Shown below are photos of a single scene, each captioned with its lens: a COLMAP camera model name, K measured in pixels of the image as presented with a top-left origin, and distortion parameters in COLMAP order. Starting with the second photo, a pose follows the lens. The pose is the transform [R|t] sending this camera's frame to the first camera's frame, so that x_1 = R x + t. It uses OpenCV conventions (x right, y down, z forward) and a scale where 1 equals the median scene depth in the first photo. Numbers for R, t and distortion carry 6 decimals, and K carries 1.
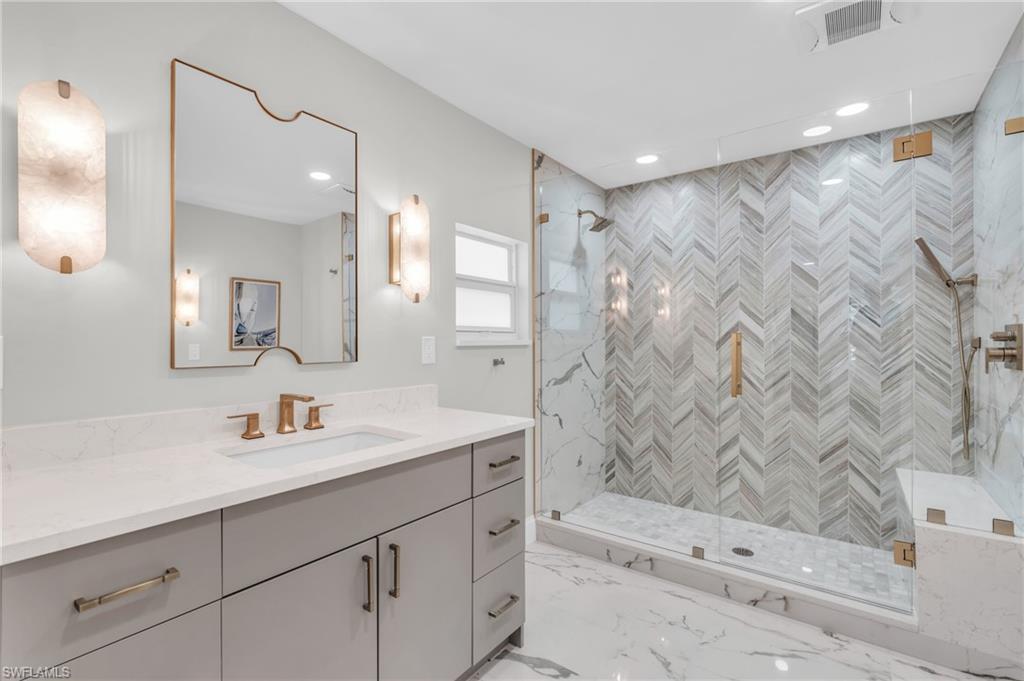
lens RADIAL K [[454.2, 0, 517.8], [0, 454.2, 339.2], [0, 0, 1]] dist [-0.001163, -0.000557]
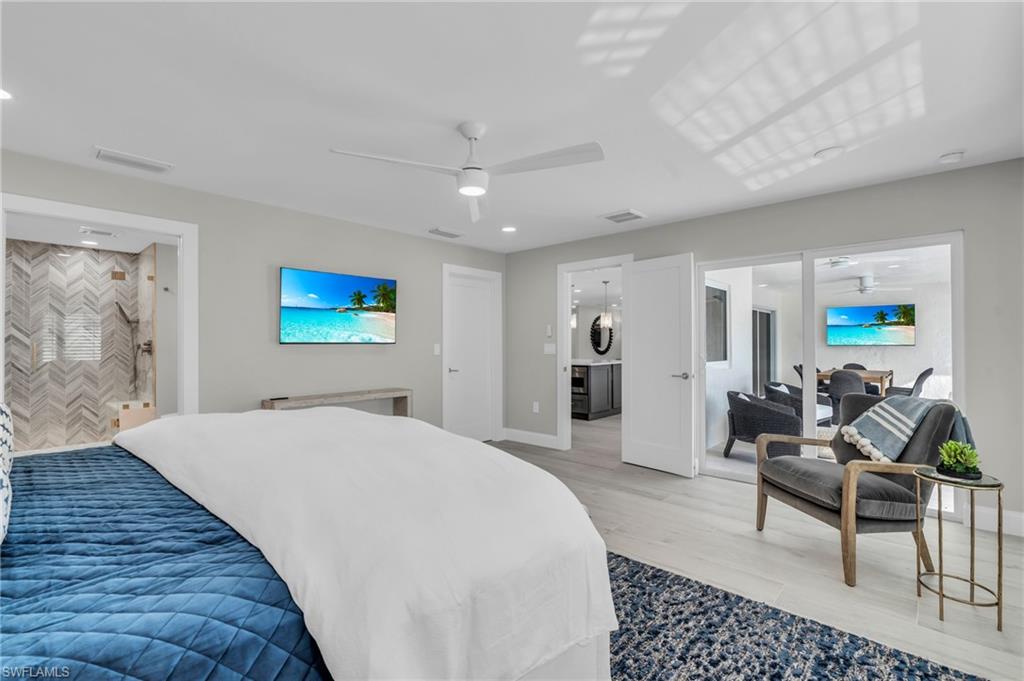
lens RADIAL K [[473.7, 0, 512.0], [0, 473.7, 340.5], [0, 0, 1]] dist [0.002058, 0.000031]
pose [[0.115299, 0.002694, 0.993327, -1.212495], [-0.001429, 0.999996, -0.002546, -0.017657], [-0.993330, -0.001126, 0.115303, -1.209817]]
